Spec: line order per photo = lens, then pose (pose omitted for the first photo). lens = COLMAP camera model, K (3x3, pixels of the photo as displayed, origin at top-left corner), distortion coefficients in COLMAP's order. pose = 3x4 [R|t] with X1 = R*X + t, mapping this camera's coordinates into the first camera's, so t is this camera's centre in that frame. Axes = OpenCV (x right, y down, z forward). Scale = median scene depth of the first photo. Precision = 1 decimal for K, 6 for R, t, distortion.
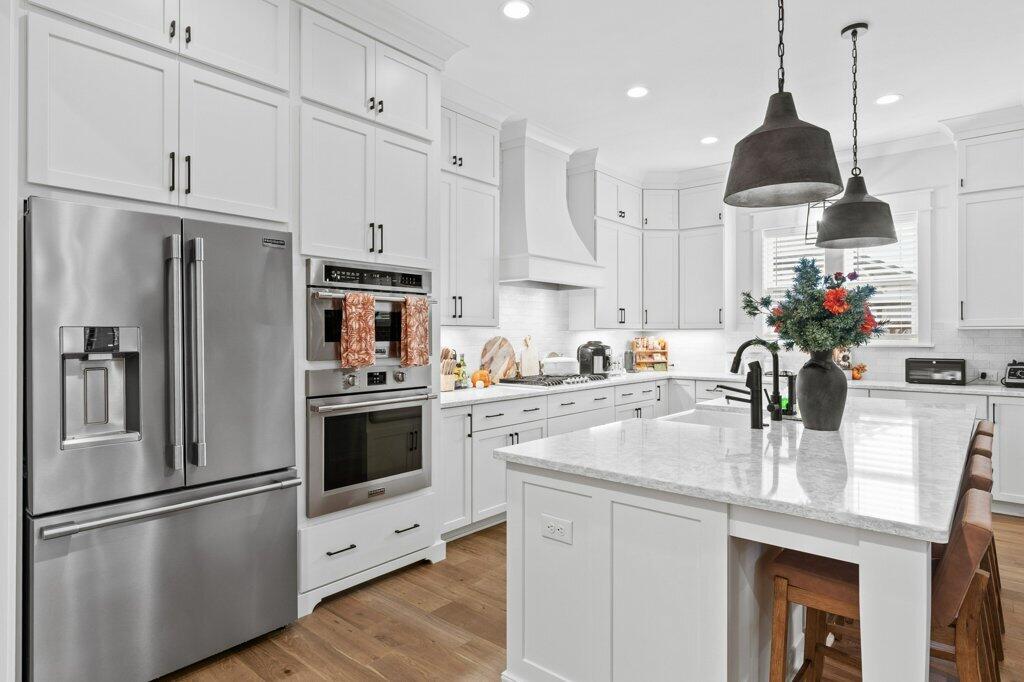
lens RADIAL K [[547.1, 0, 512.0], [0, 547.1, 341.0], [0, 0, 1]] dist [0.000437, -0.000157]
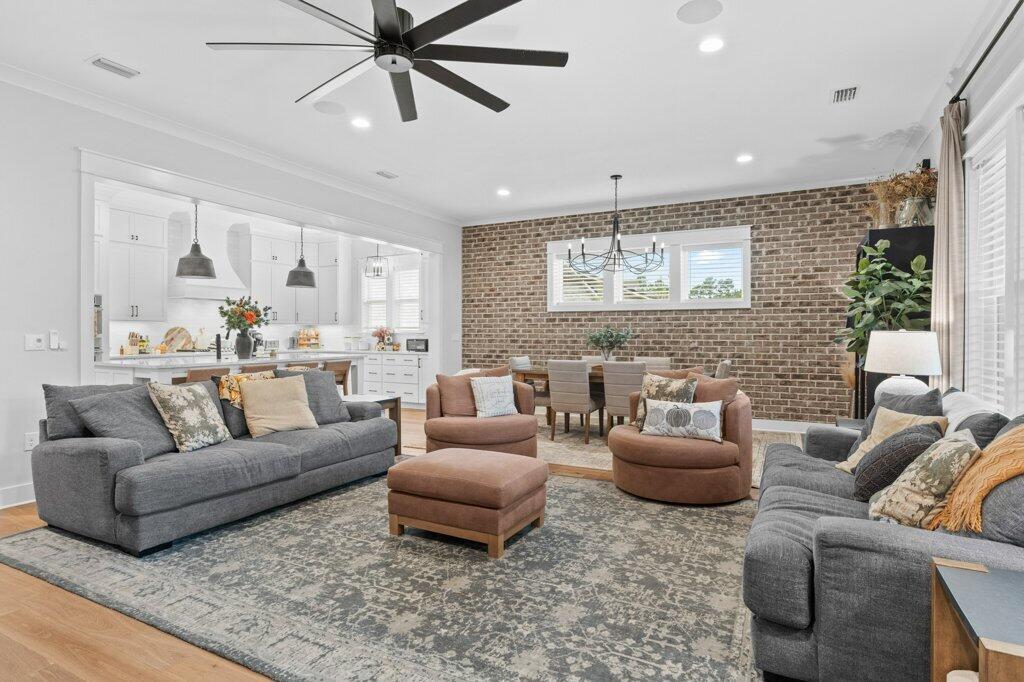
lens RADIAL K [[547.1, 0, 512.0], [0, 547.1, 341.0], [0, 0, 1]] dist [0.000437, -0.000157]
pose [[0.978045, -0.000112, 0.208395, 0.704118], [-0.000956, 0.999987, 0.005020, 0.029779], [-0.208393, -0.005109, 0.978032, -1.056744]]
